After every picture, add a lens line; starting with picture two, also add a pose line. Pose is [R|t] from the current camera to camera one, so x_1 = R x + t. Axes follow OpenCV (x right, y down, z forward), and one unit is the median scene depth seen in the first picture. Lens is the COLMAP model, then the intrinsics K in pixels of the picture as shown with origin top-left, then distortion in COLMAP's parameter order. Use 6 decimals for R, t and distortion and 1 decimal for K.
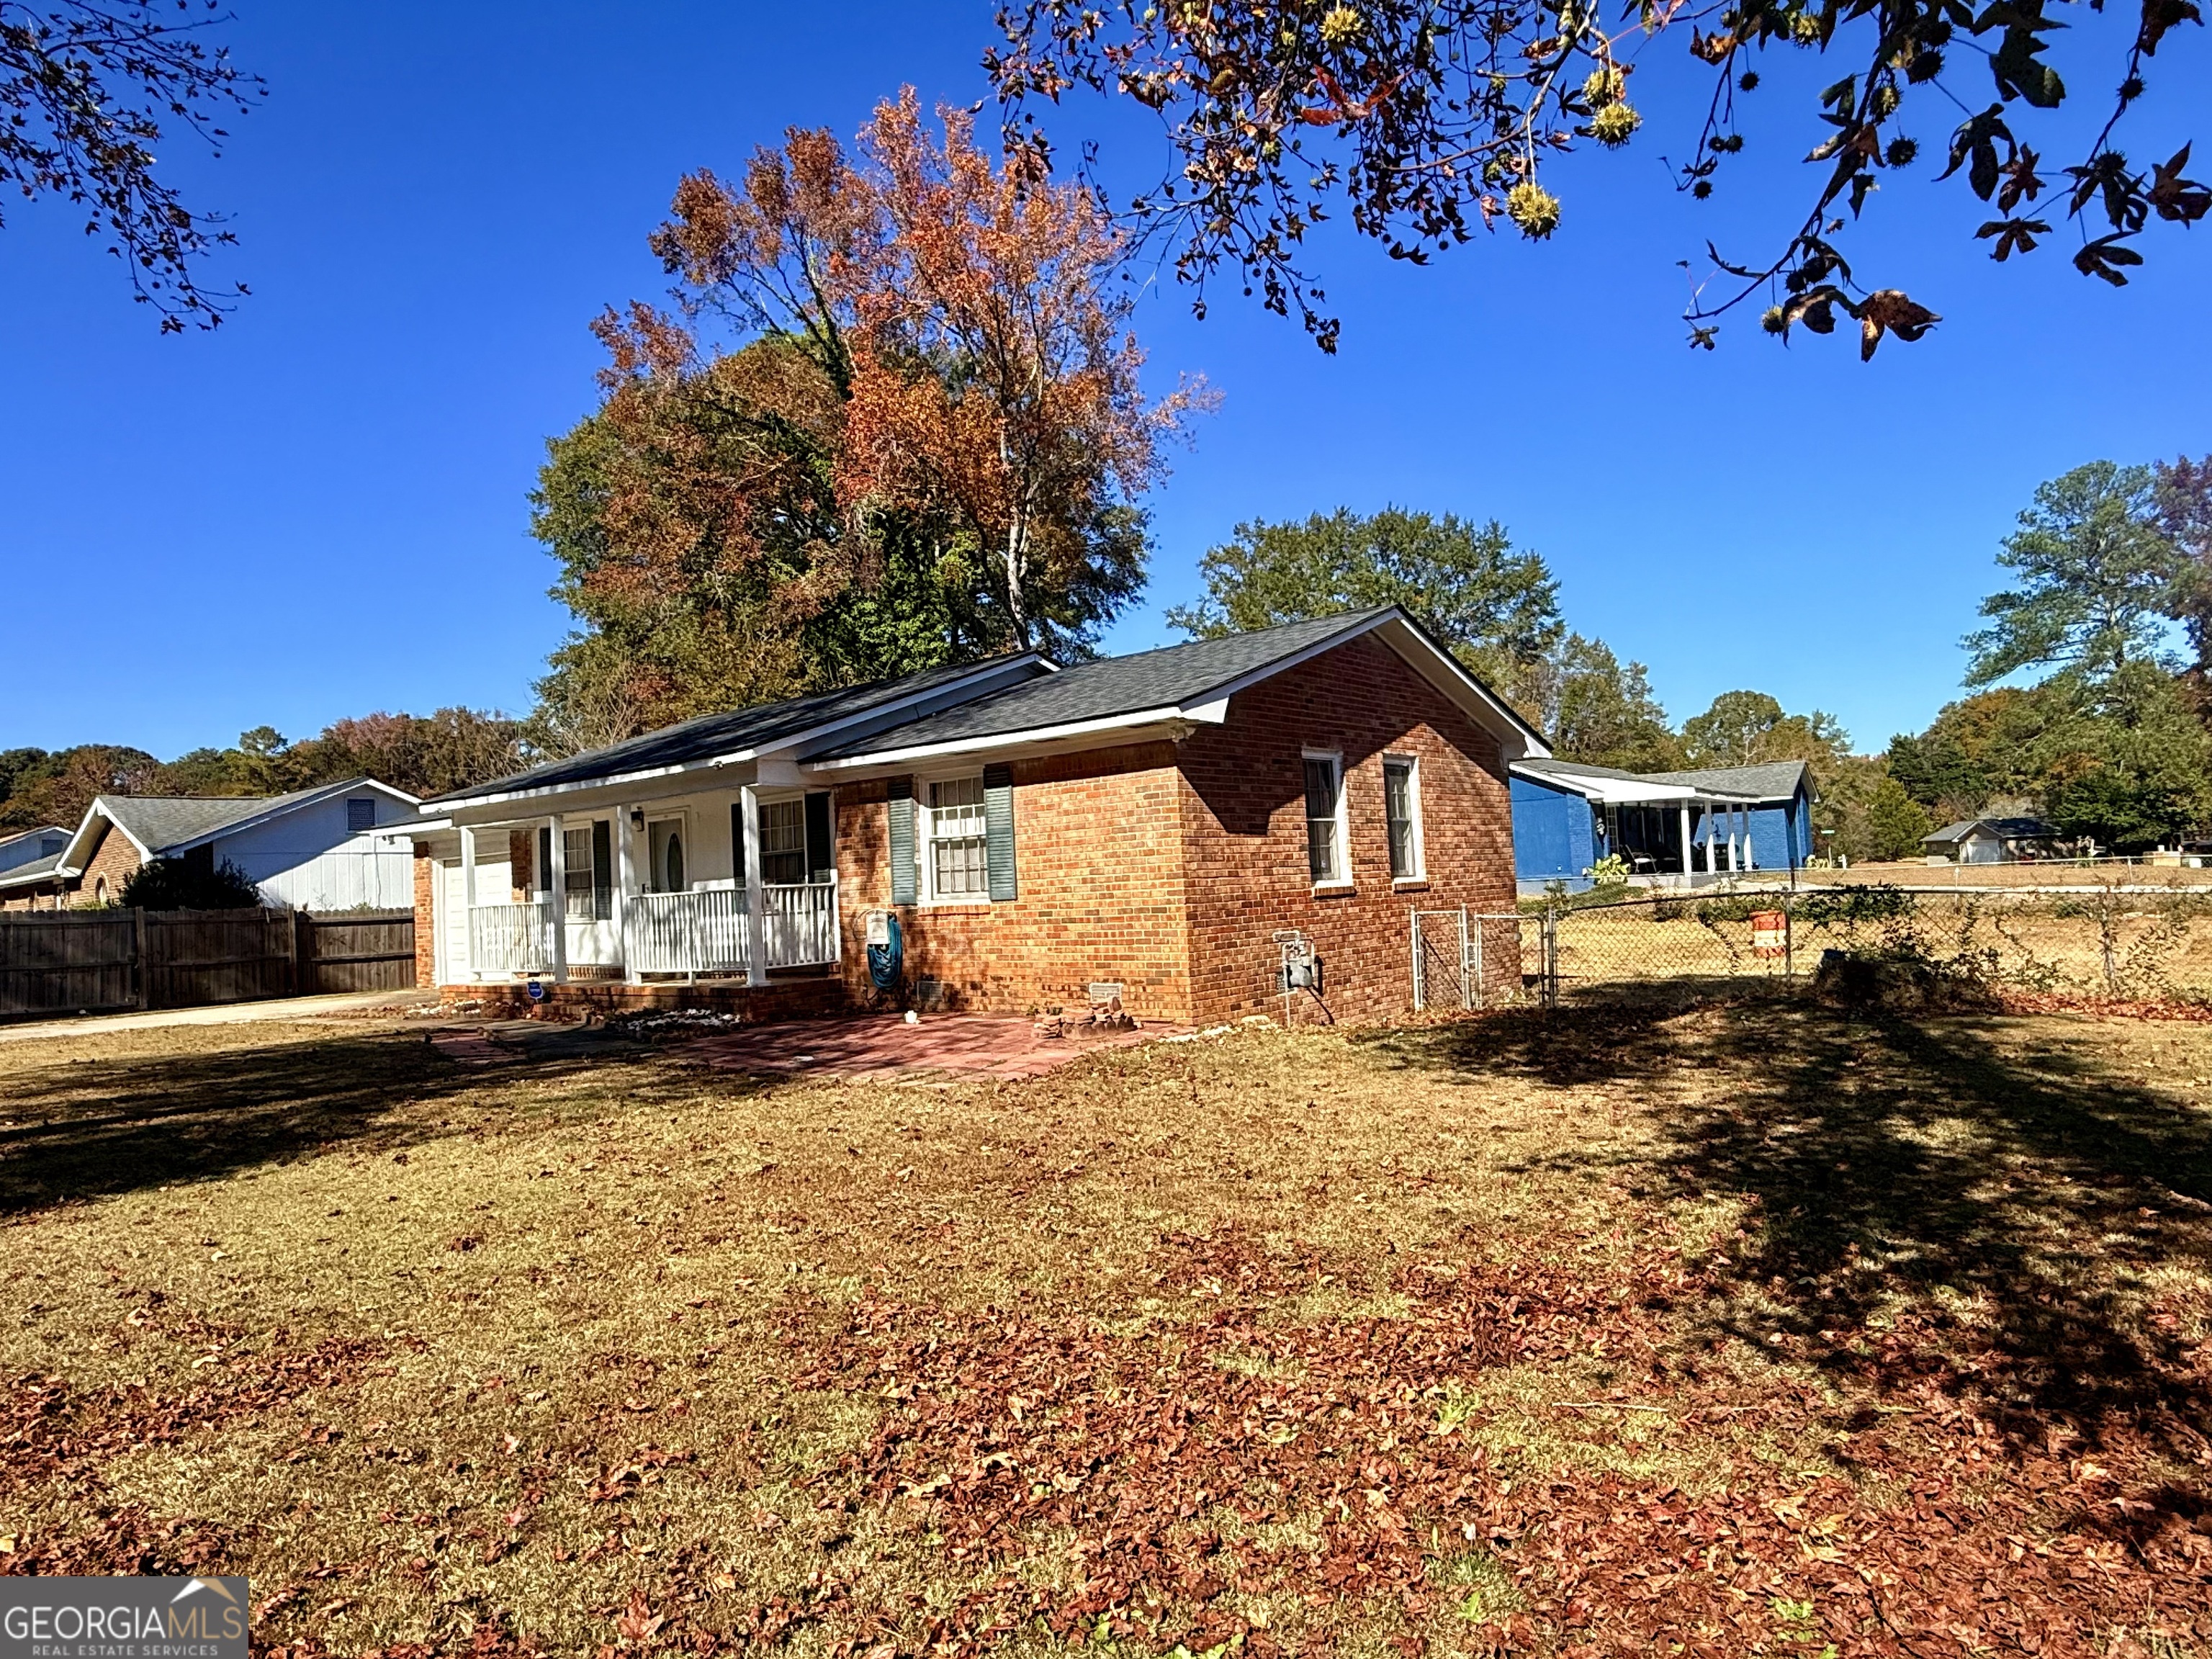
lens RADIAL K [[1363.1, 0, 1100.0], [0, 1363.1, 824.2], [0, 0, 1]] dist [-0.006447, 0.014418]
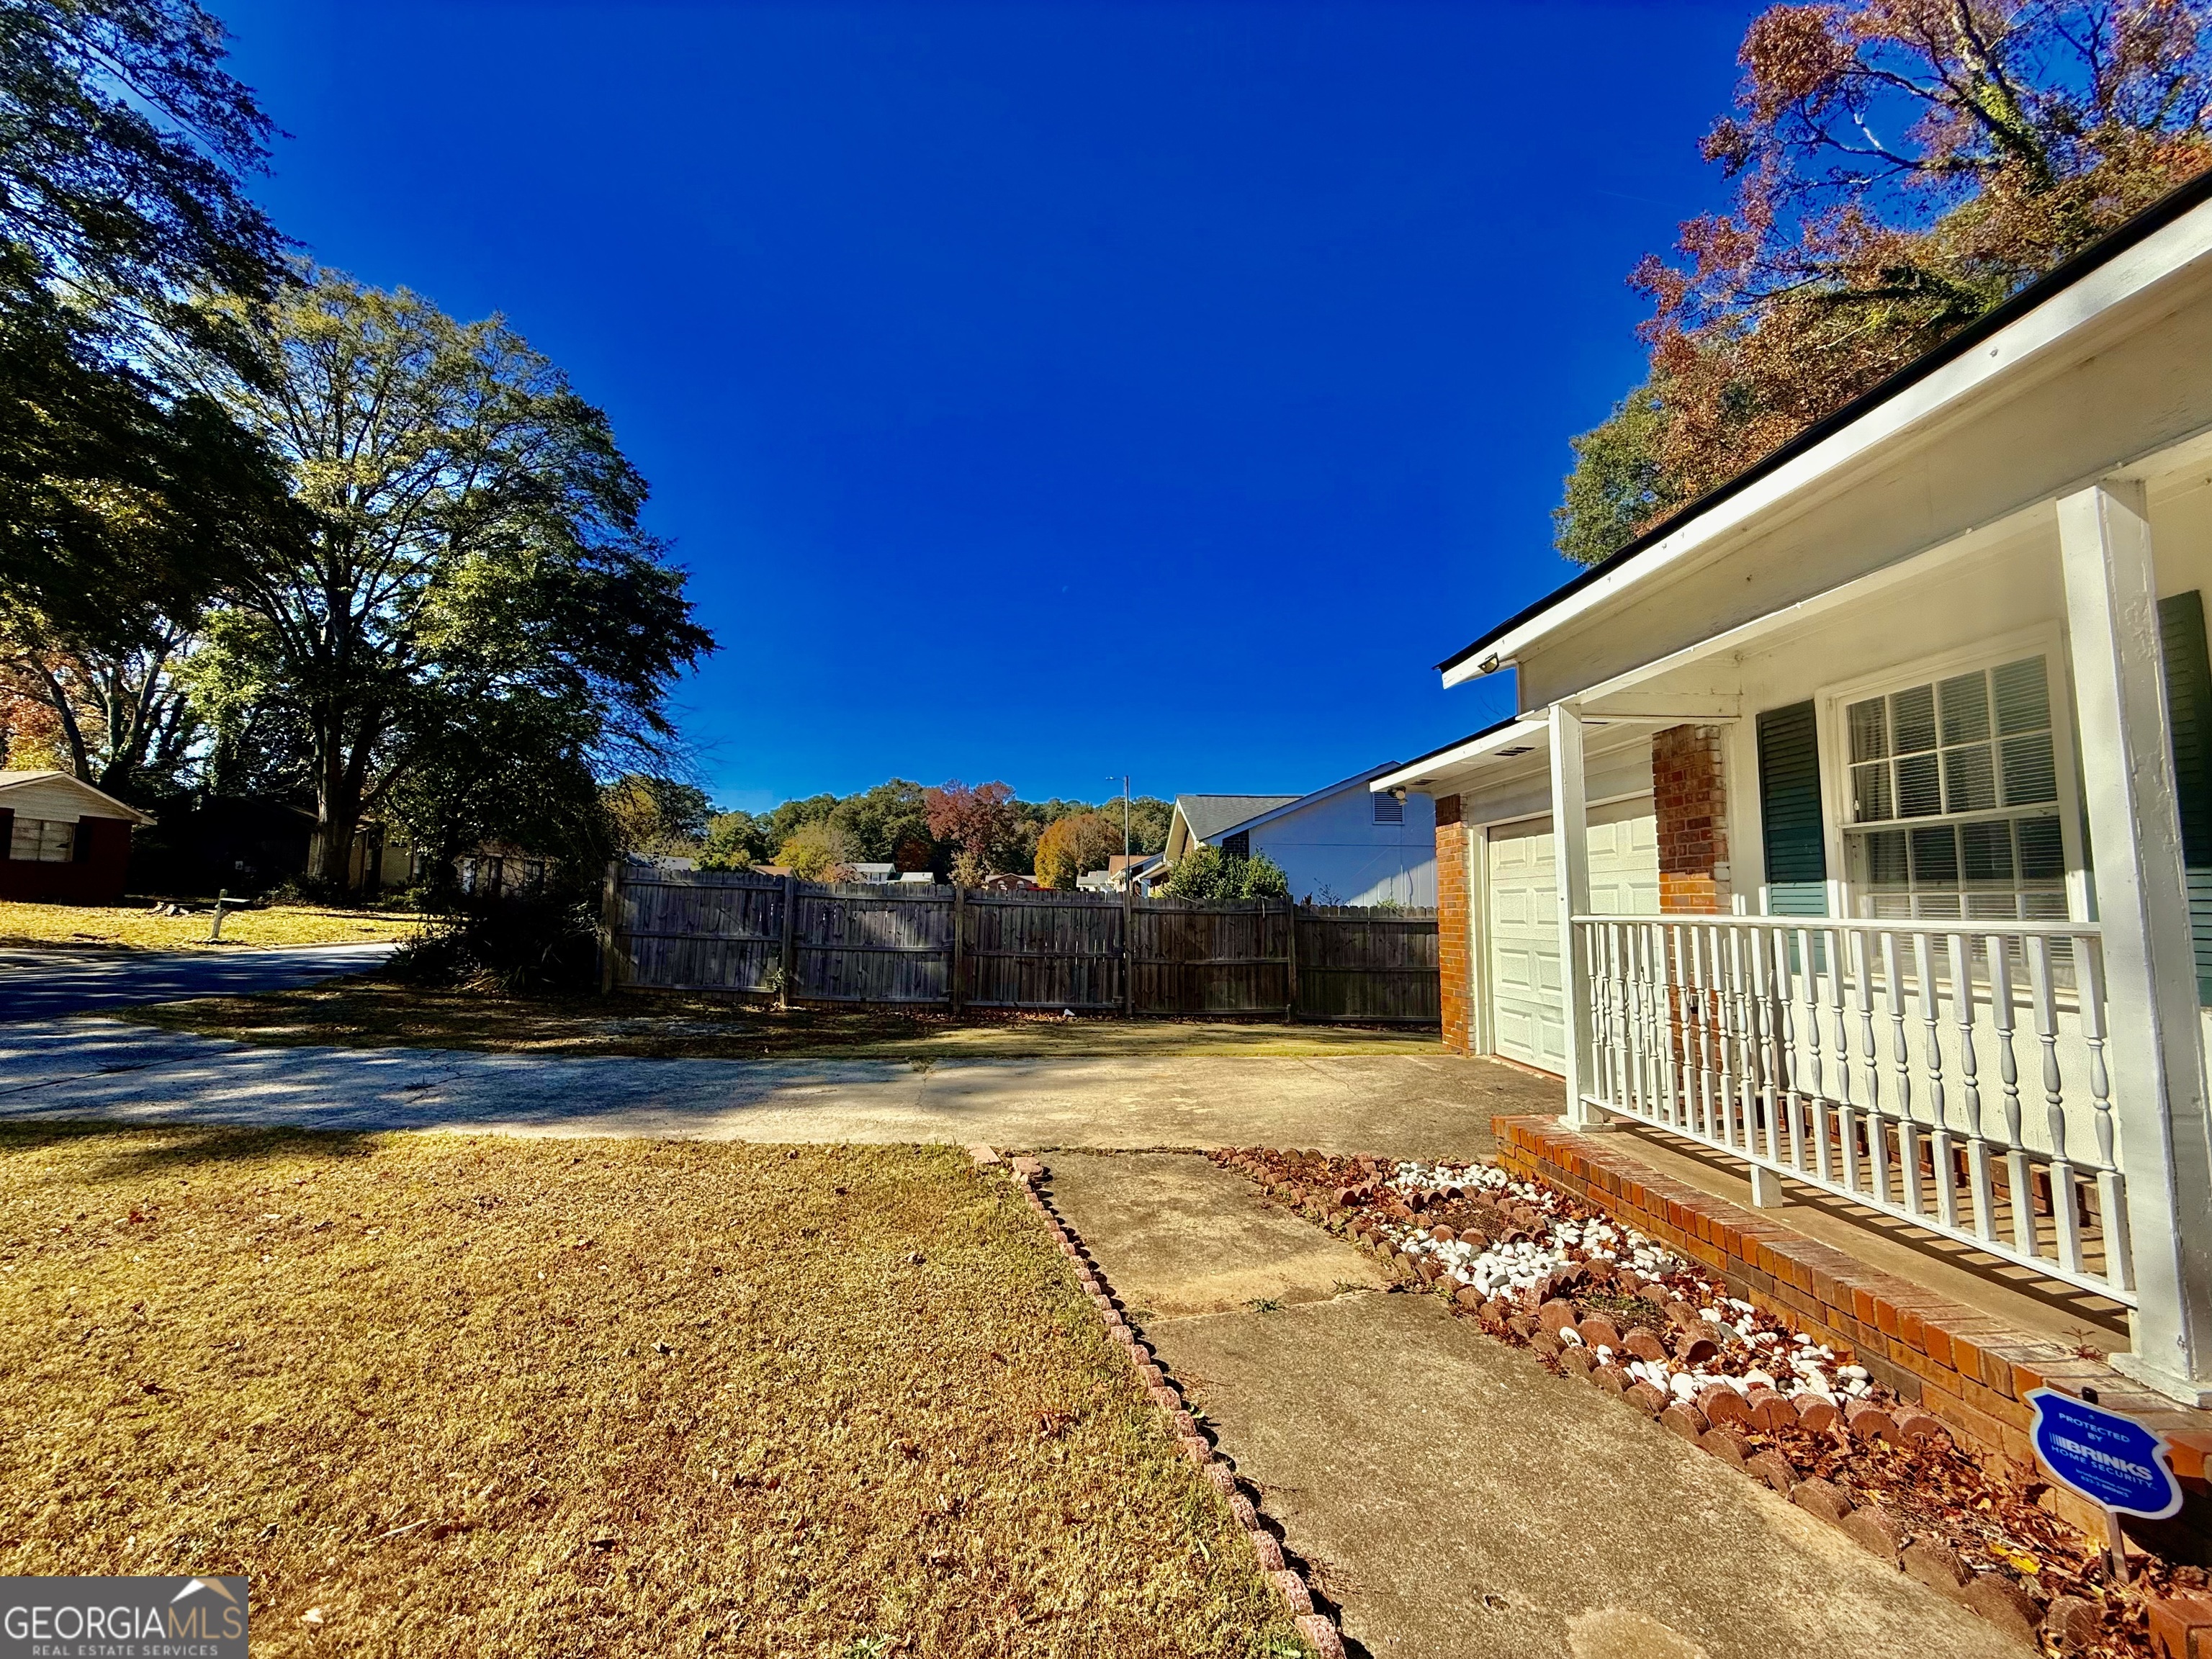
lens RADIAL K [[882.5, 0, 1099.4], [0, 882.5, 831.9], [0, 0, 1]] dist [-0.000917, 0.000598]
pose [[0.666150, -0.013981, -0.745687, -0.400964], [-0.003278, 0.999760, -0.021673, 0.046415], [0.745810, 0.016882, 0.665944, 0.806930]]
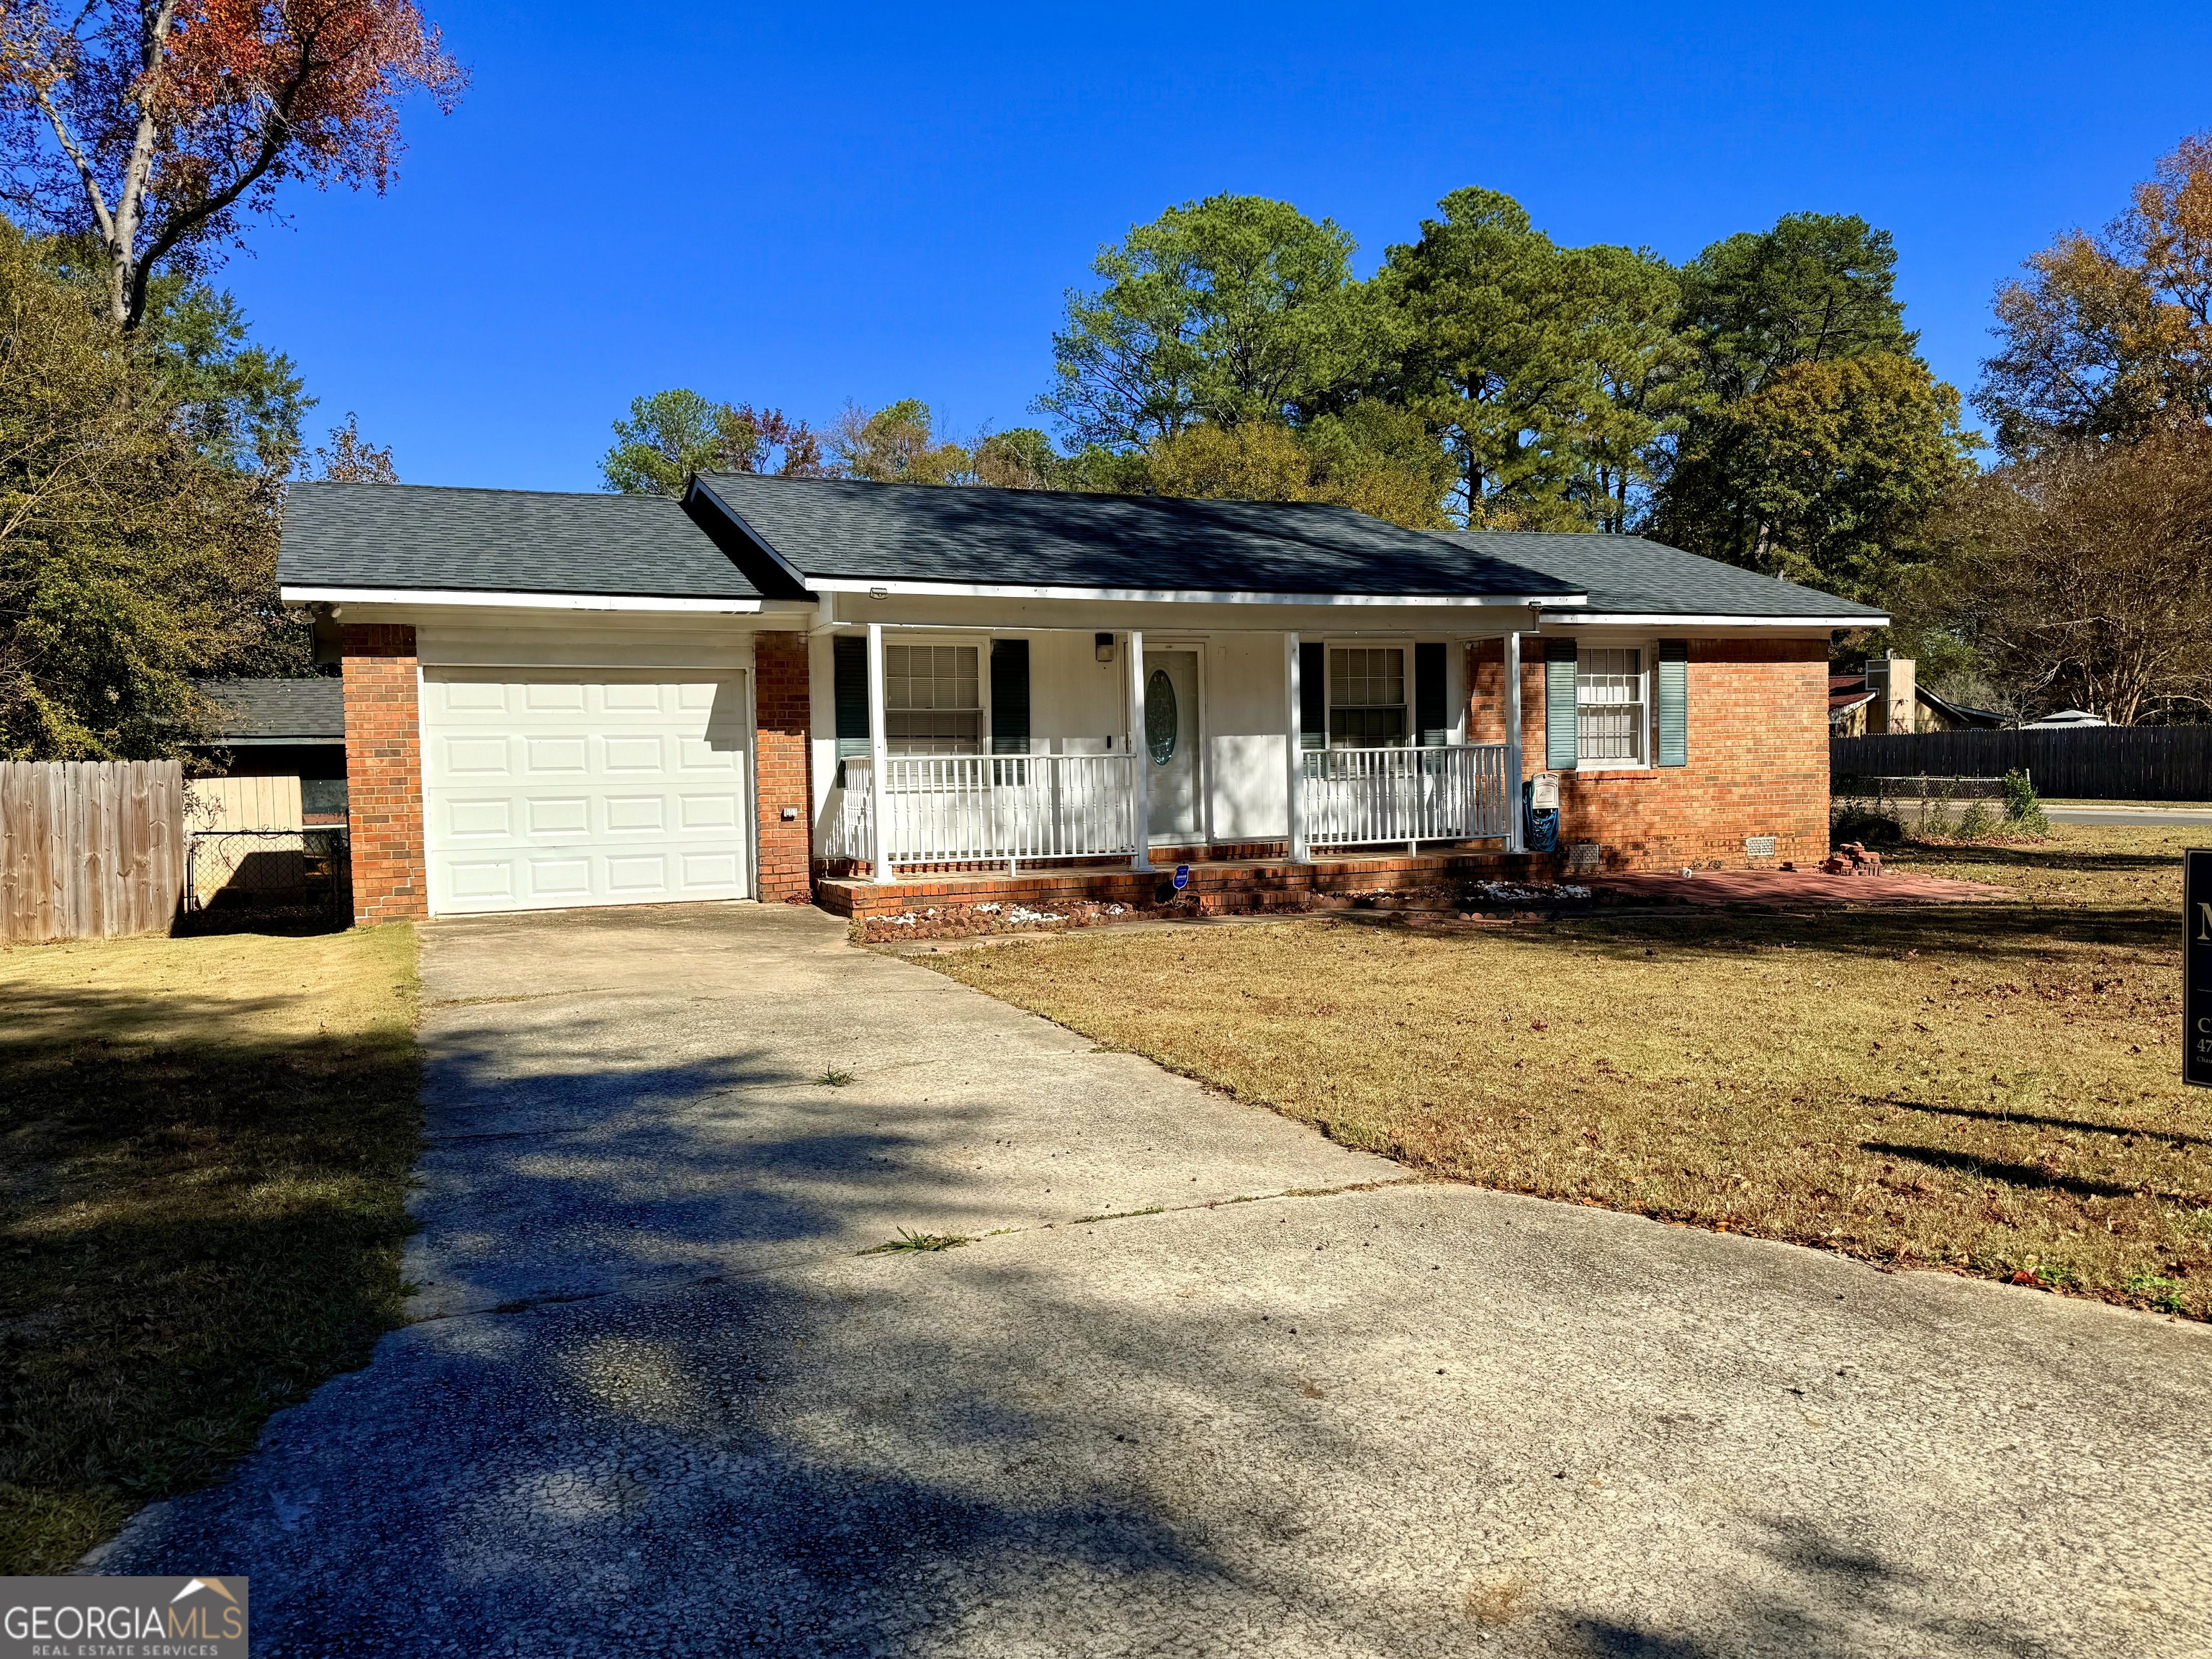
lens RADIAL K [[1706.9, 0, 1122.9], [0, 1706.9, 826.0], [0, 0, 1]] dist [0.089726, -0.097162]
pose [[0.452042, 0.004871, 0.891984, -1.183300], [-0.044354, 0.998871, 0.017023, 0.078932], [-0.890893, -0.047258, 0.451747, 0.605456]]
